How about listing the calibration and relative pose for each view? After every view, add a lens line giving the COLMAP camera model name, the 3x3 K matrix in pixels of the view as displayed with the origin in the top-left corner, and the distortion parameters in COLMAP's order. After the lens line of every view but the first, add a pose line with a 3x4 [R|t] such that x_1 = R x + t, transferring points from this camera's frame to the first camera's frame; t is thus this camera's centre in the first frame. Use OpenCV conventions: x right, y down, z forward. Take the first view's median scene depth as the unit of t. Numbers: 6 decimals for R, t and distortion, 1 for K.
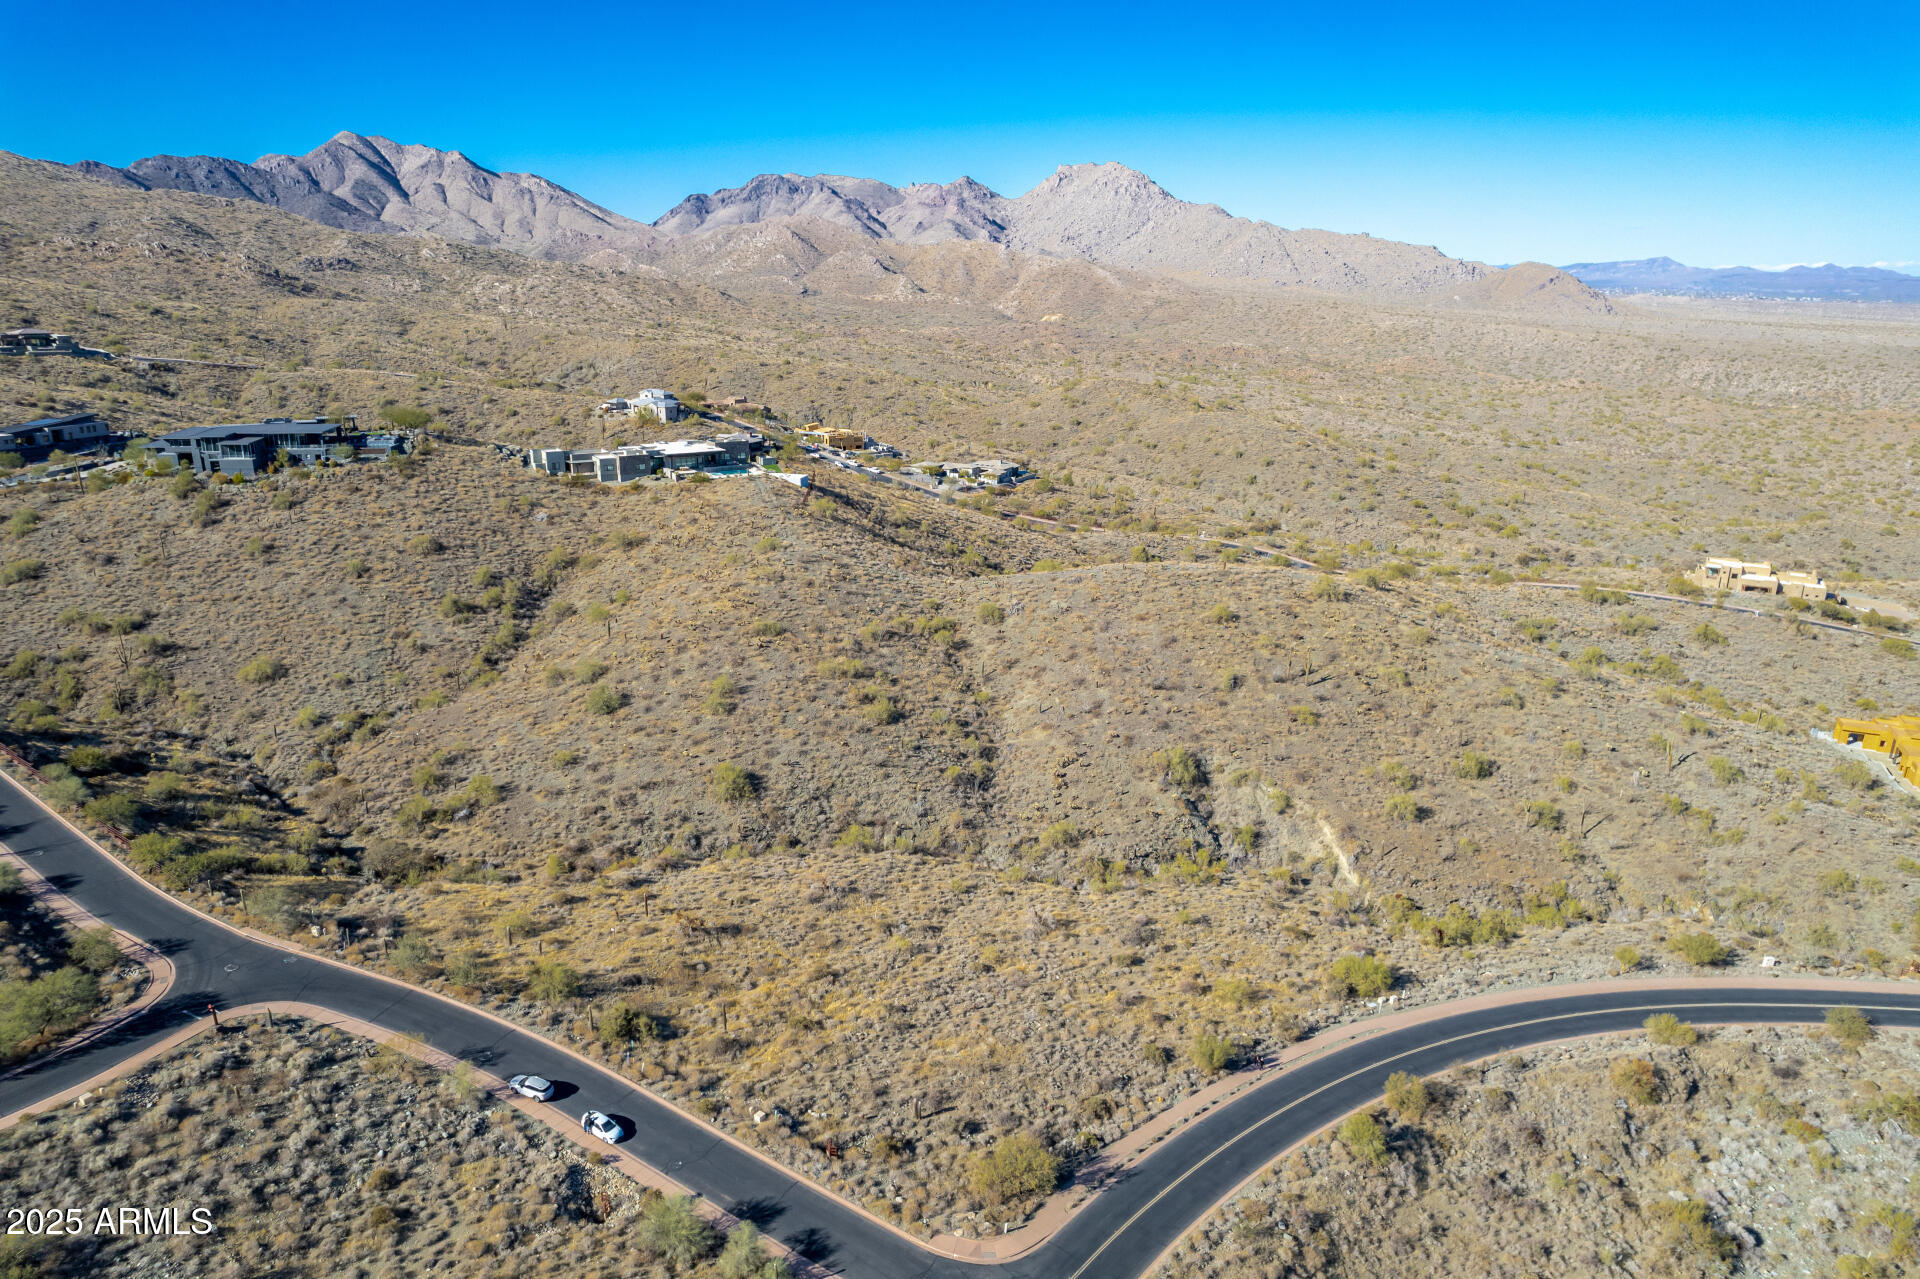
lens RADIAL K [[1226.3, 0, 960.0], [0, 1226.3, 639.5], [0, 0, 1]] dist [-0.059726, 0.050160]
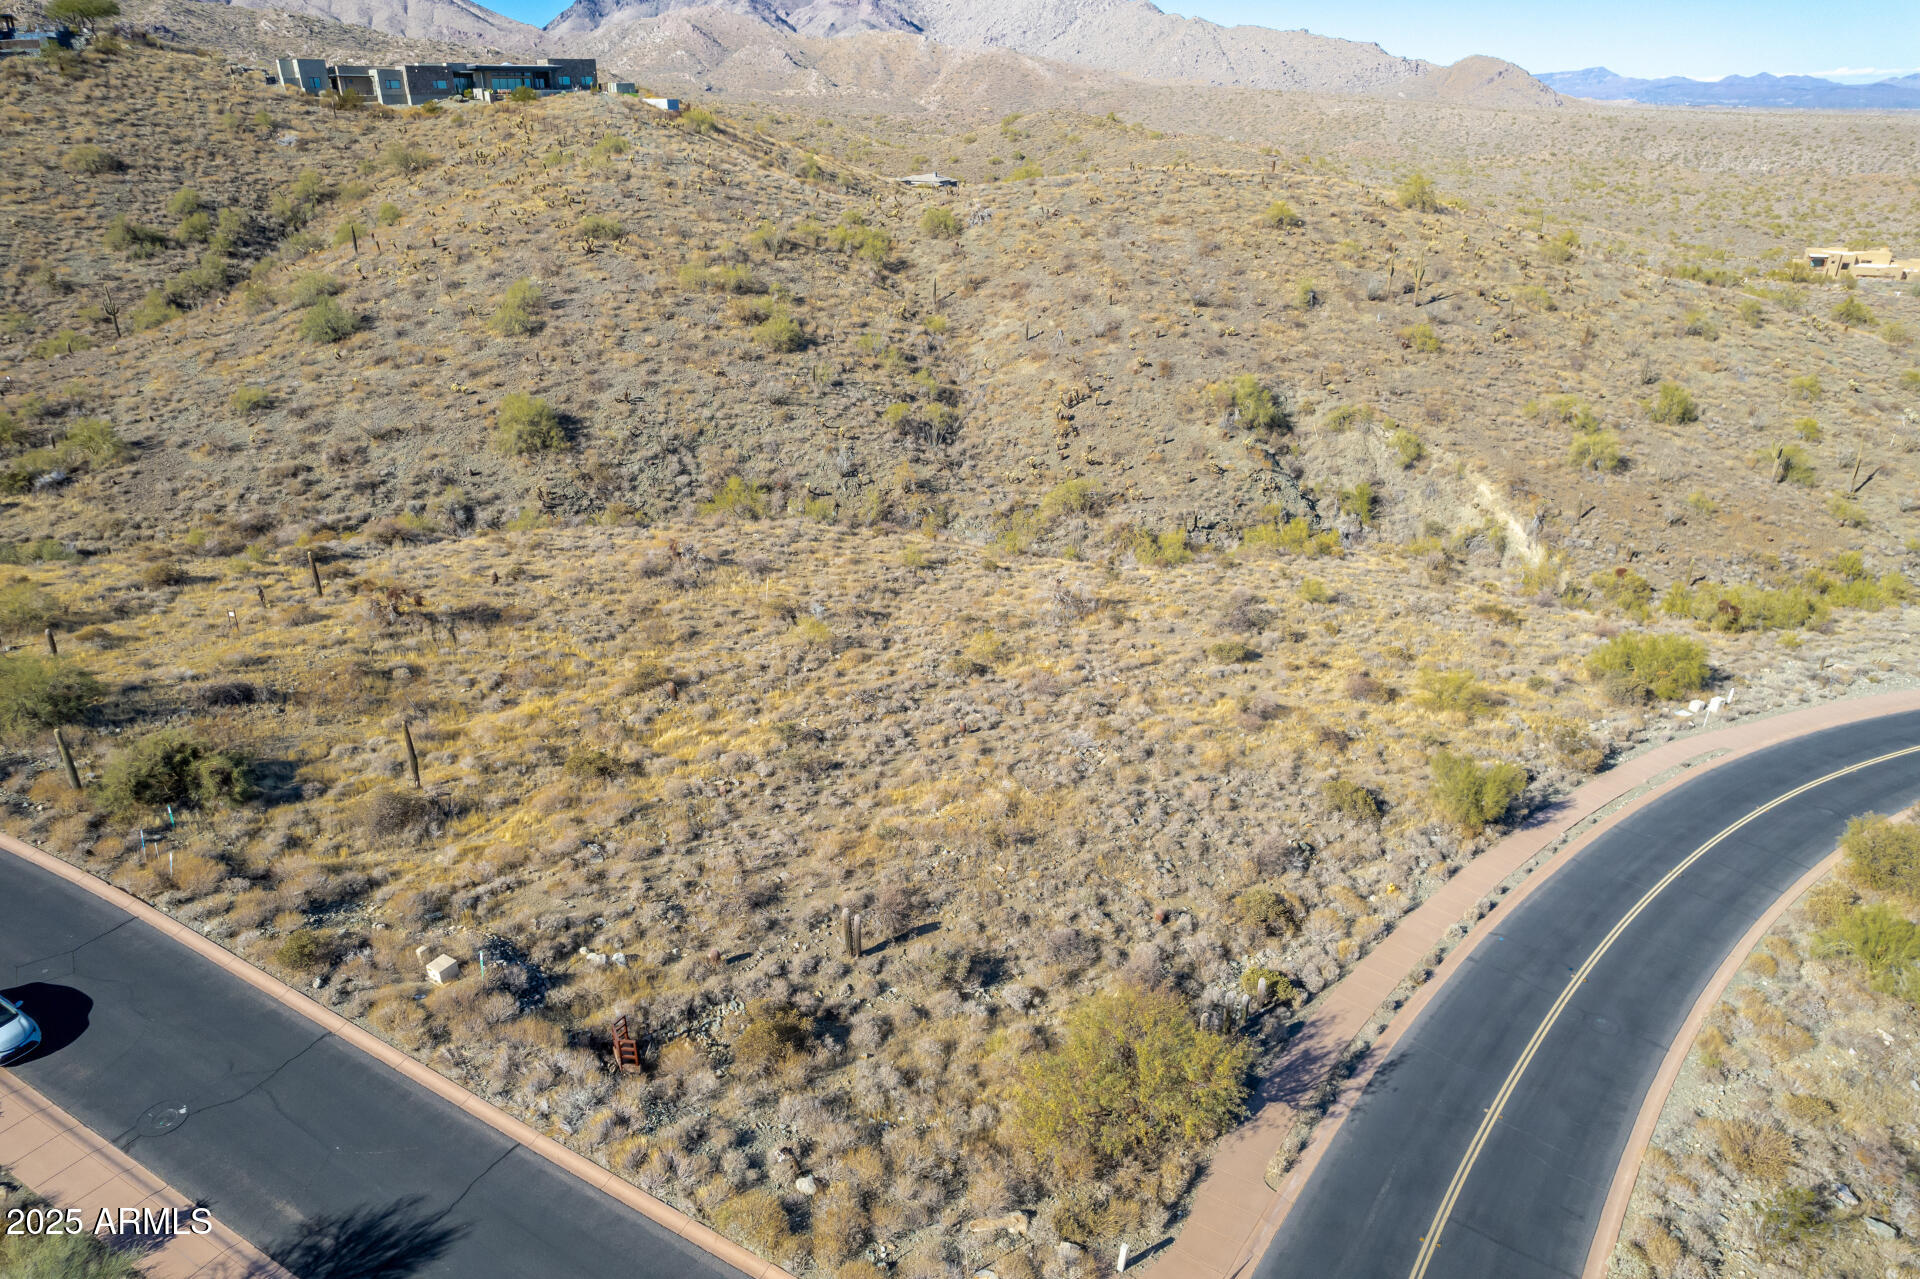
lens RADIAL K [[1226.3, 0, 960.0], [0, 1226.3, 639.5], [0, 0, 1]] dist [-0.059726, 0.050160]
pose [[0.998012, -0.032455, 0.054022, -0.011015], [0.025205, 0.991213, 0.129851, 0.147615], [-0.057761, -0.128232, 0.990061, 0.378507]]
